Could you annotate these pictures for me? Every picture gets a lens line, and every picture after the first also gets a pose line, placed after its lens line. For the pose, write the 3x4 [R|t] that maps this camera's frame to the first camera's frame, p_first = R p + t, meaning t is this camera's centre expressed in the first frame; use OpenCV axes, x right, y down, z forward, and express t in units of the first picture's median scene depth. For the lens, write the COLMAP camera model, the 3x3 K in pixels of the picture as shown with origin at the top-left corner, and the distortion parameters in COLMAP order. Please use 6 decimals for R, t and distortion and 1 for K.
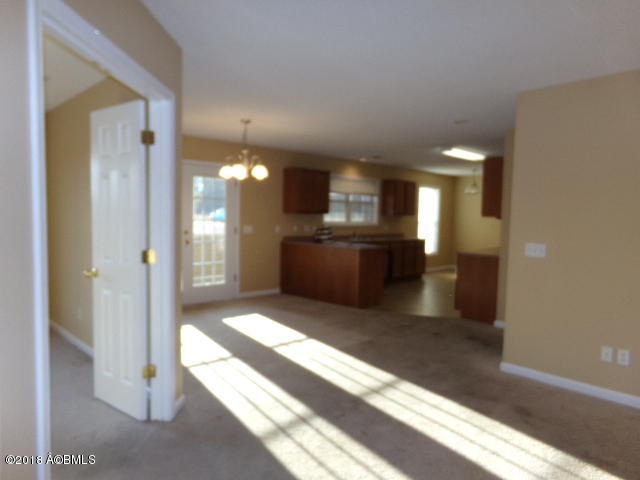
lens RADIAL K [[428.1, 0, 316.9], [0, 428.1, 242.8], [0, 0, 1]] dist [0.000709, 0.001607]
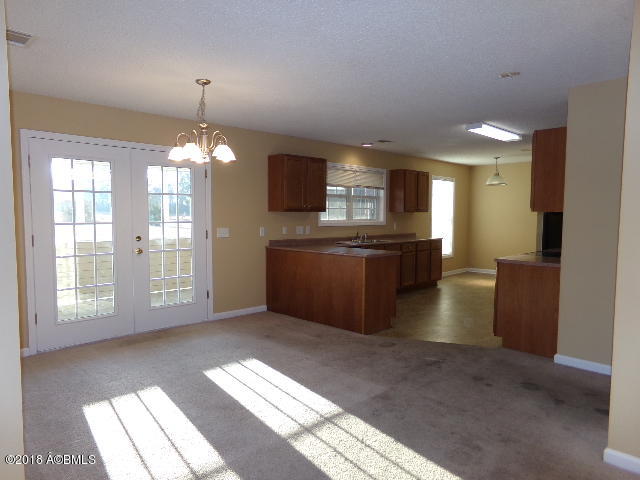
lens RADIAL K [[428.1, 0, 316.9], [0, 428.1, 242.8], [0, 0, 1]] dist [0.000709, 0.001607]
pose [[0.999849, -0.016788, -0.004396, 0.015749], [0.016801, 0.999855, 0.002944, -0.012400], [0.004346, -0.003017, 0.999986, 0.217294]]
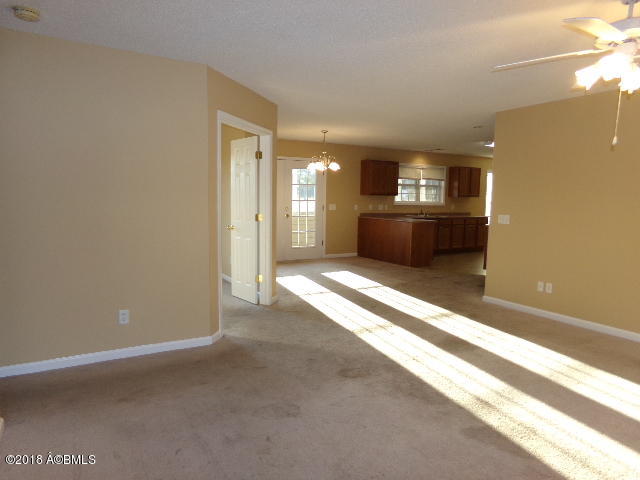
lens RADIAL K [[429.0, 0, 340.5], [0, 429.0, 239.1], [0, 0, 1]] dist [-0.001569, 0.000178]
pose [[0.979399, 0.019919, -0.200952, 0.138307], [-0.013416, 0.999343, 0.033670, 0.023699], [0.201491, -0.030281, 0.979022, -0.317050]]
